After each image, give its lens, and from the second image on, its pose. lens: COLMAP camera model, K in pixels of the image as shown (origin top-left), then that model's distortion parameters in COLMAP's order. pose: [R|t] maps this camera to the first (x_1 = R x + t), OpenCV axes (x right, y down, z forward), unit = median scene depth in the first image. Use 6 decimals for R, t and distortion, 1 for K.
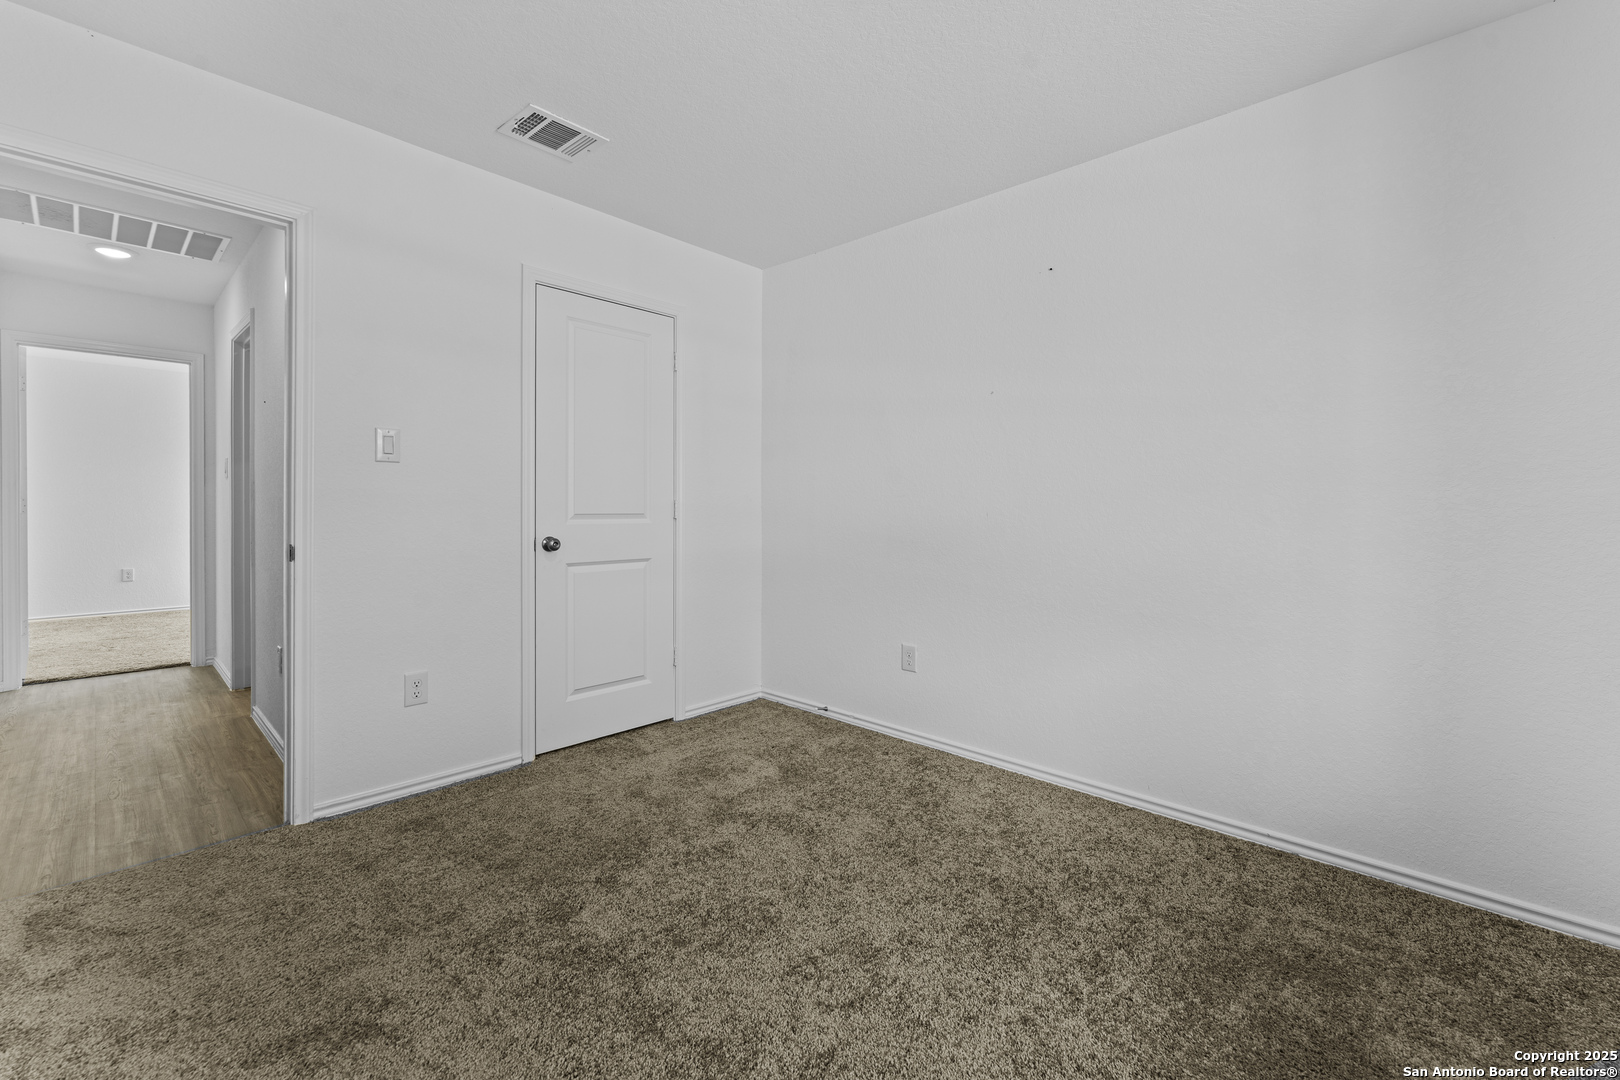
lens RADIAL K [[652.7, 0, 805.6], [0, 652.7, 530.5], [0, 0, 1]] dist [-0.001270, -0.000160]
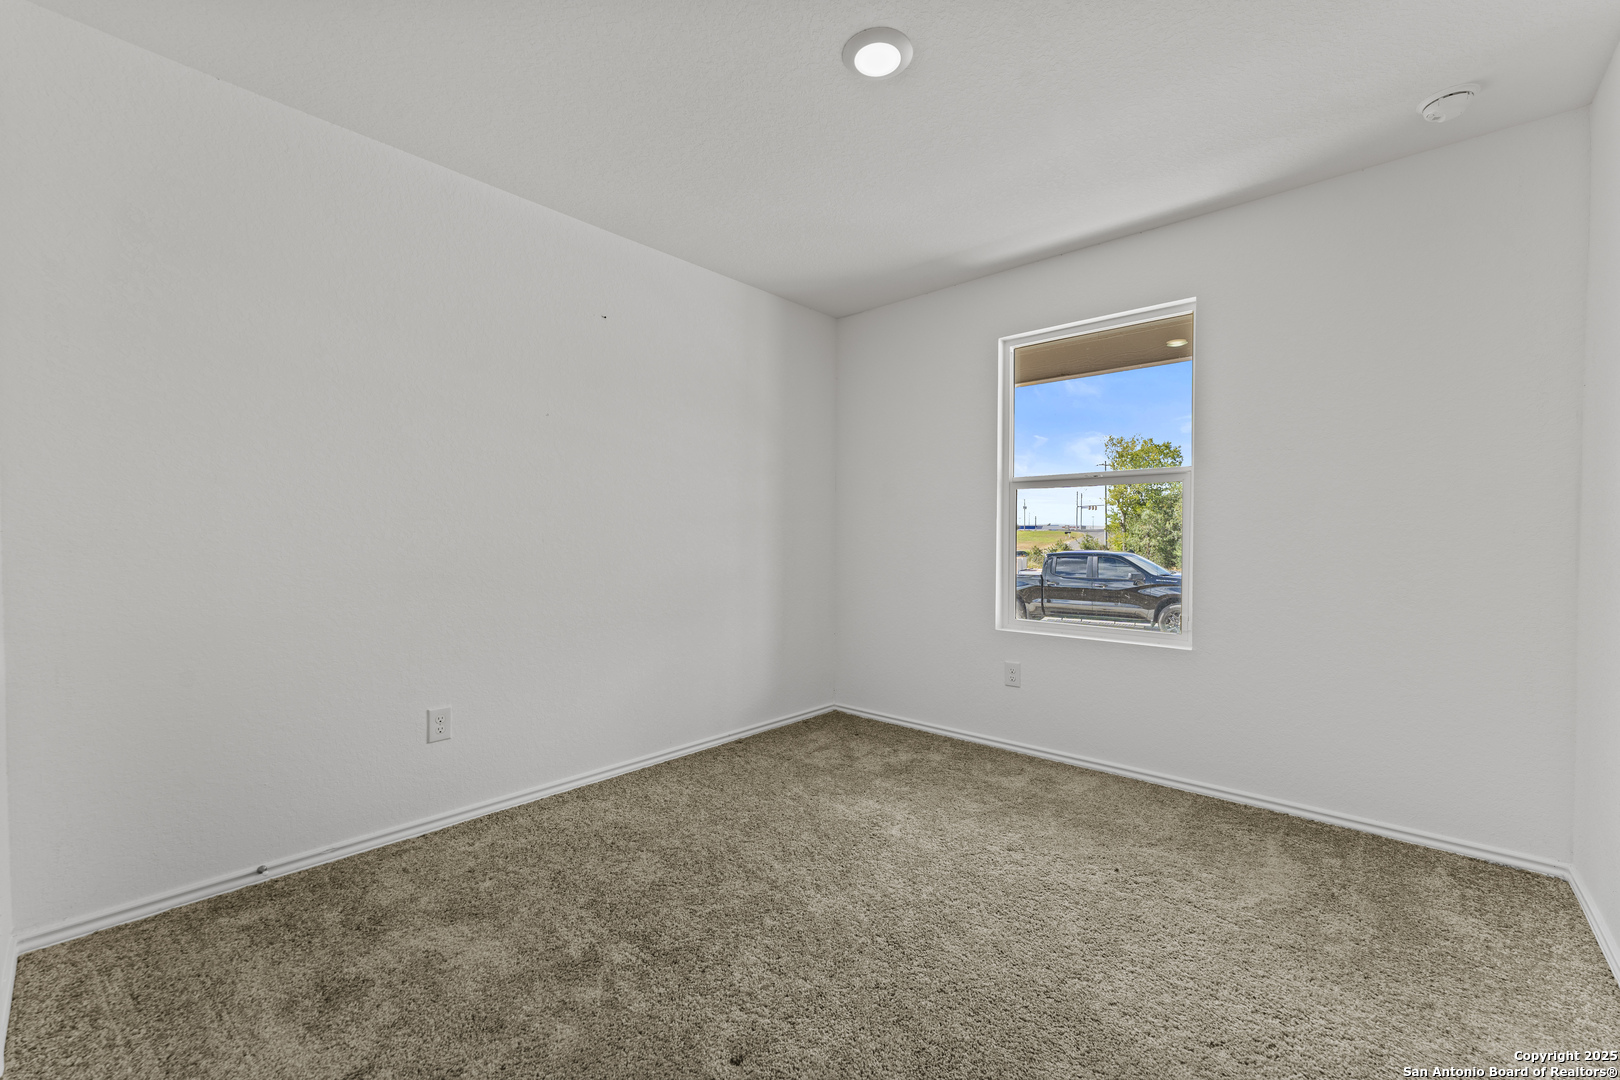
lens RADIAL K [[652.7, 0, 805.6], [0, 652.7, 530.5], [0, 0, 1]] dist [-0.001270, -0.000160]
pose [[-0.048060, 0.006611, 0.998823, -0.692302], [0.009199, 0.999939, -0.006176, -0.034219], [-0.998802, 0.008891, -0.048118, 0.618109]]
